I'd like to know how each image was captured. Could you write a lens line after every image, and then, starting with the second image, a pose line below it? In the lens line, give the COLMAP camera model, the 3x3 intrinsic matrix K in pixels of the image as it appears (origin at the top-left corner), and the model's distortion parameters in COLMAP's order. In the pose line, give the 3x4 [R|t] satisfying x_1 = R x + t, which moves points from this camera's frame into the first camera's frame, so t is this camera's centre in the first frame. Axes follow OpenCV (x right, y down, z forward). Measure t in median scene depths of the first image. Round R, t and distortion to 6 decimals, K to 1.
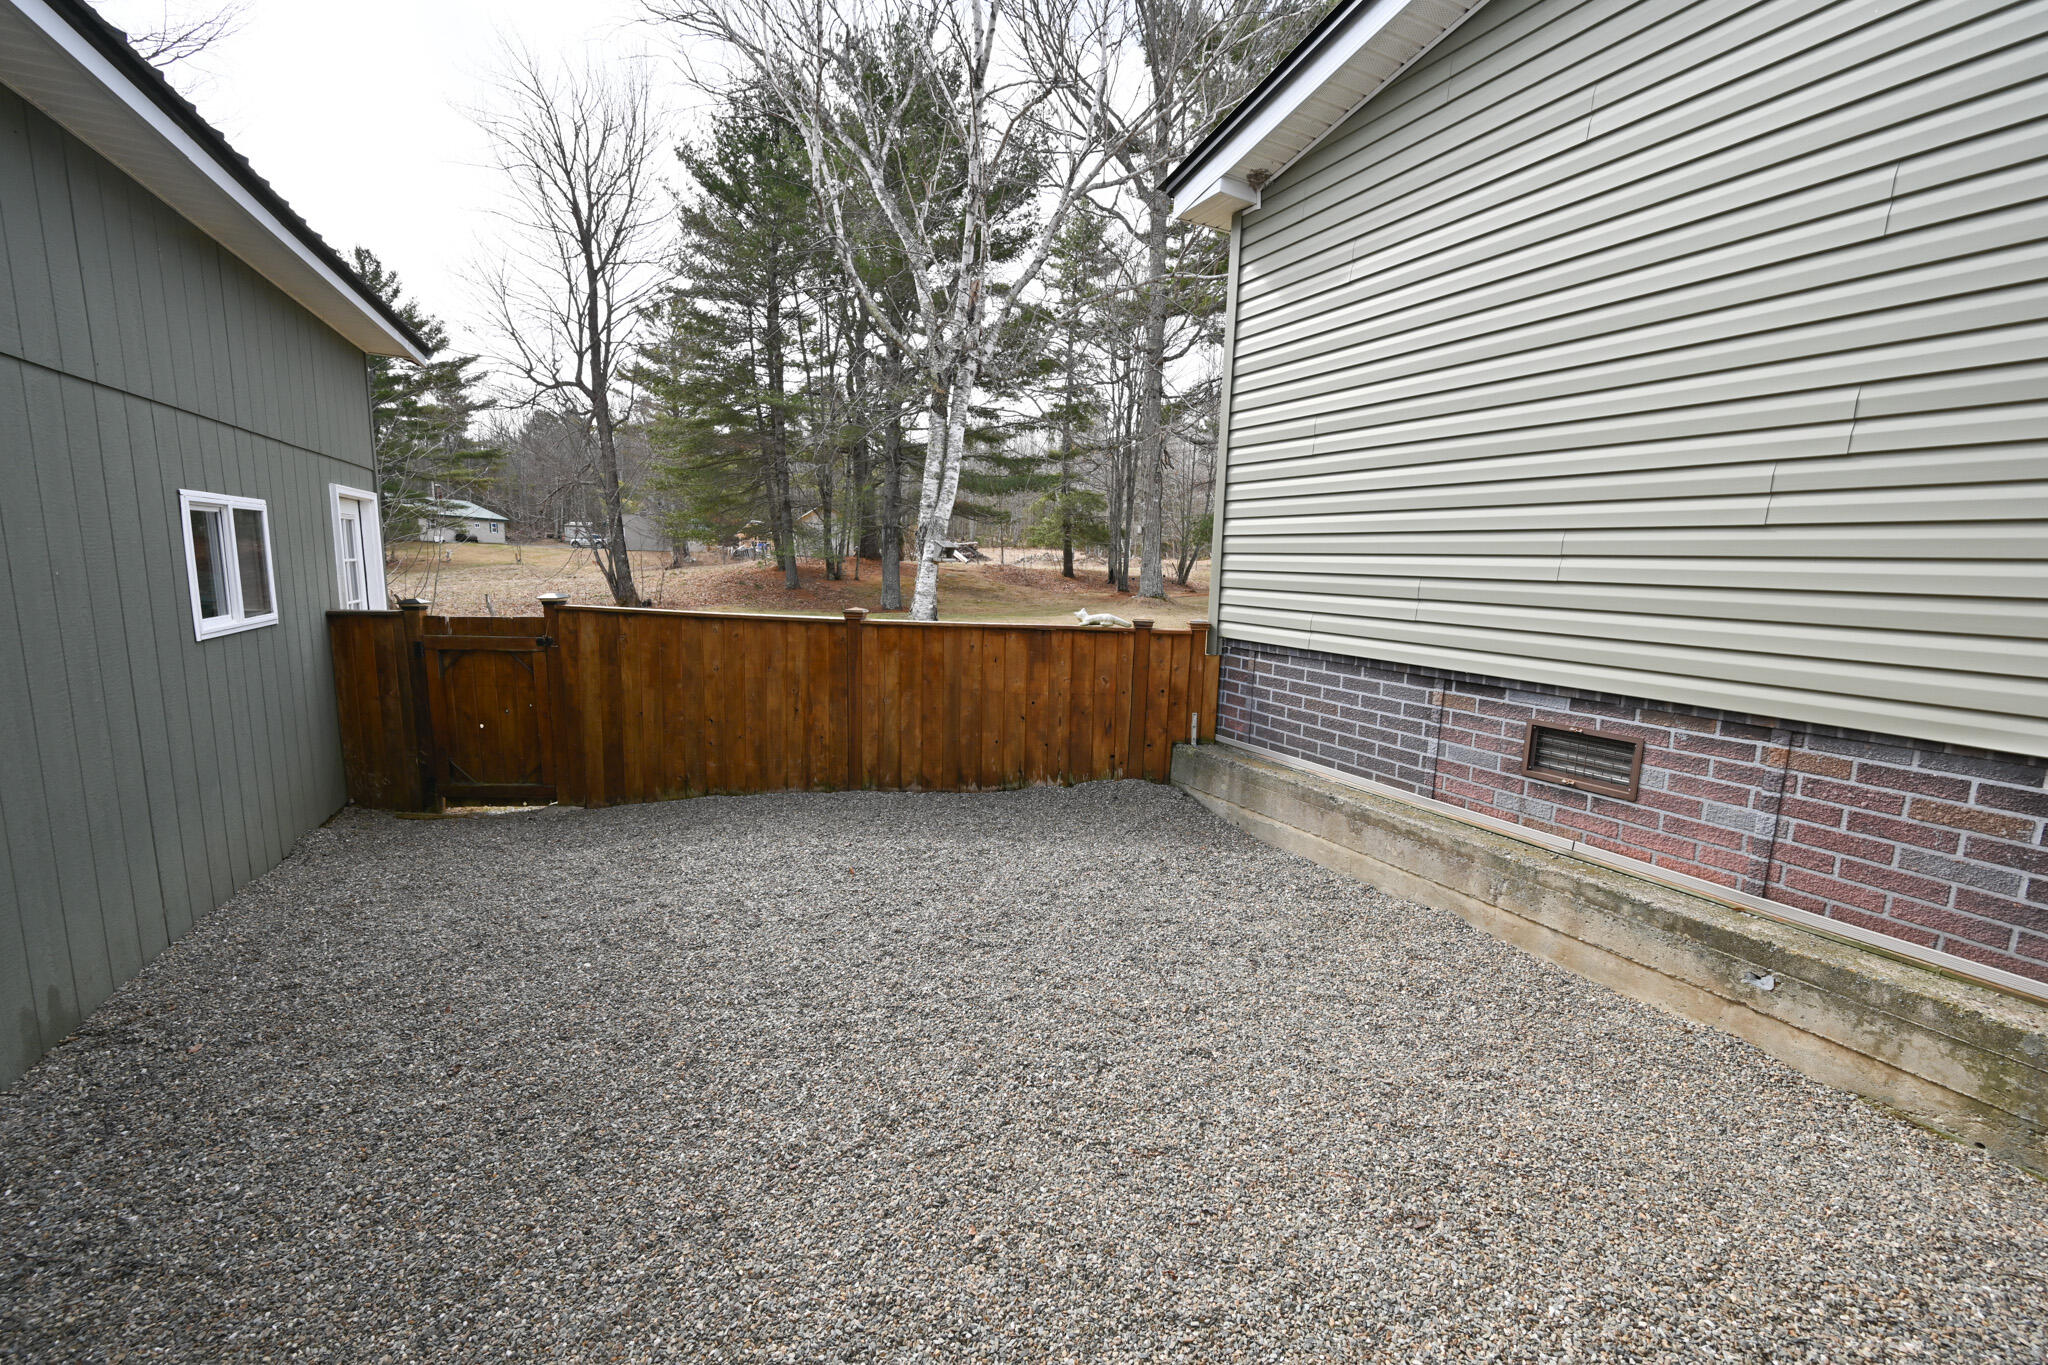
lens RADIAL K [[807.2, 0, 1024.0], [0, 807.2, 682.5], [0, 0, 1]] dist [-0.001515, -0.000126]
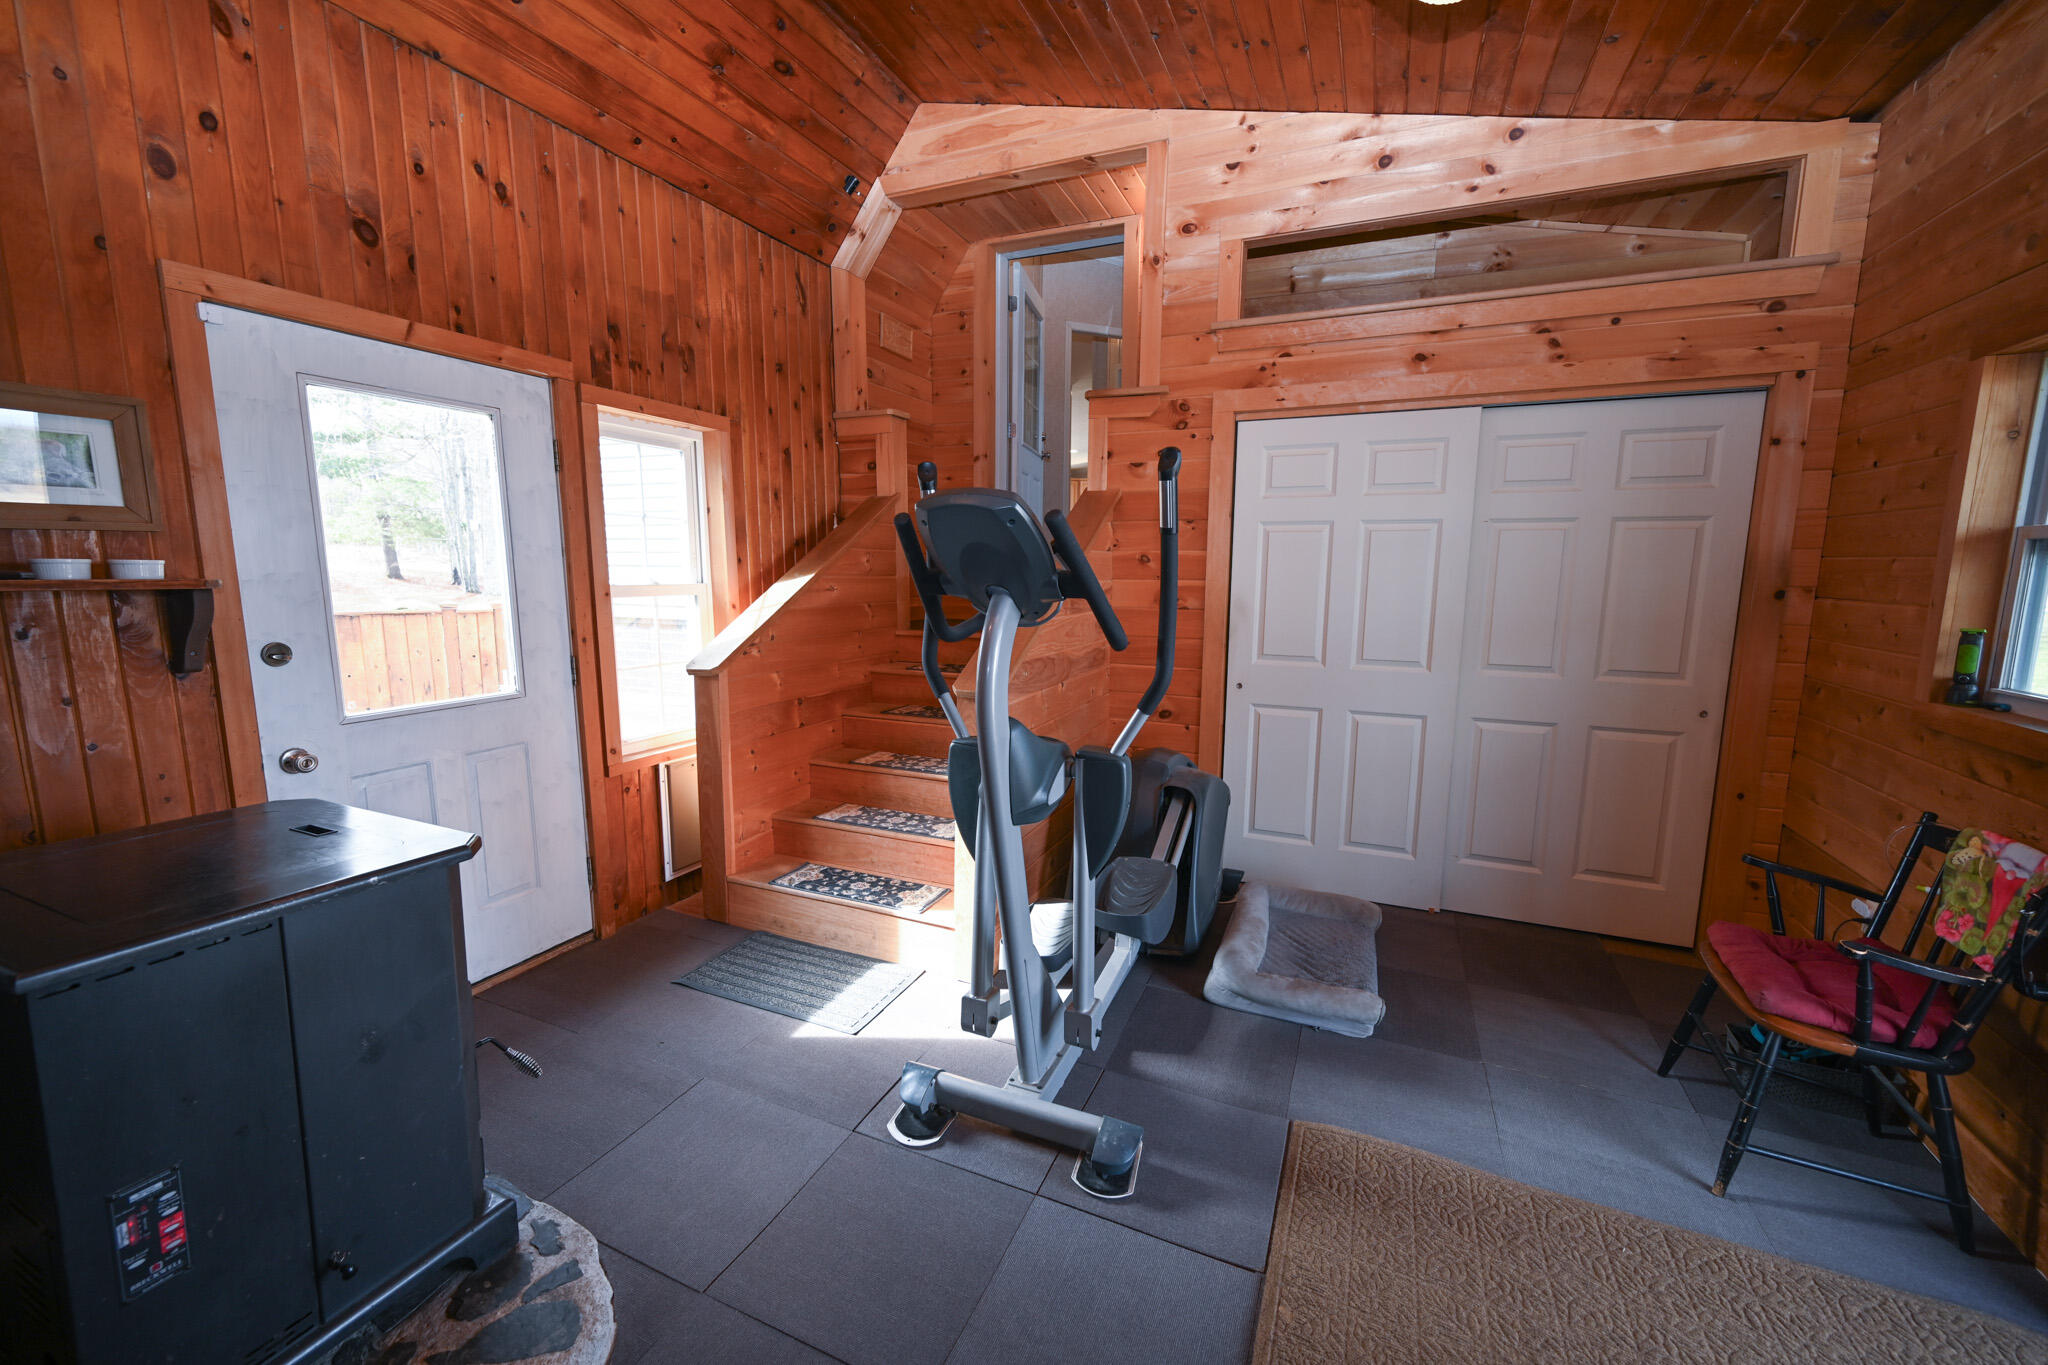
lens RADIAL K [[807.2, 0, 1024.0], [0, 807.2, 682.5], [0, 0, 1]] dist [-0.001515, -0.000126]
pose [[0.758681, -0.096915, 0.644213, 0.000997], [0.095758, 0.994722, 0.036872, 0.084866], [-0.644386, 0.033715, 0.763957, -0.551471]]
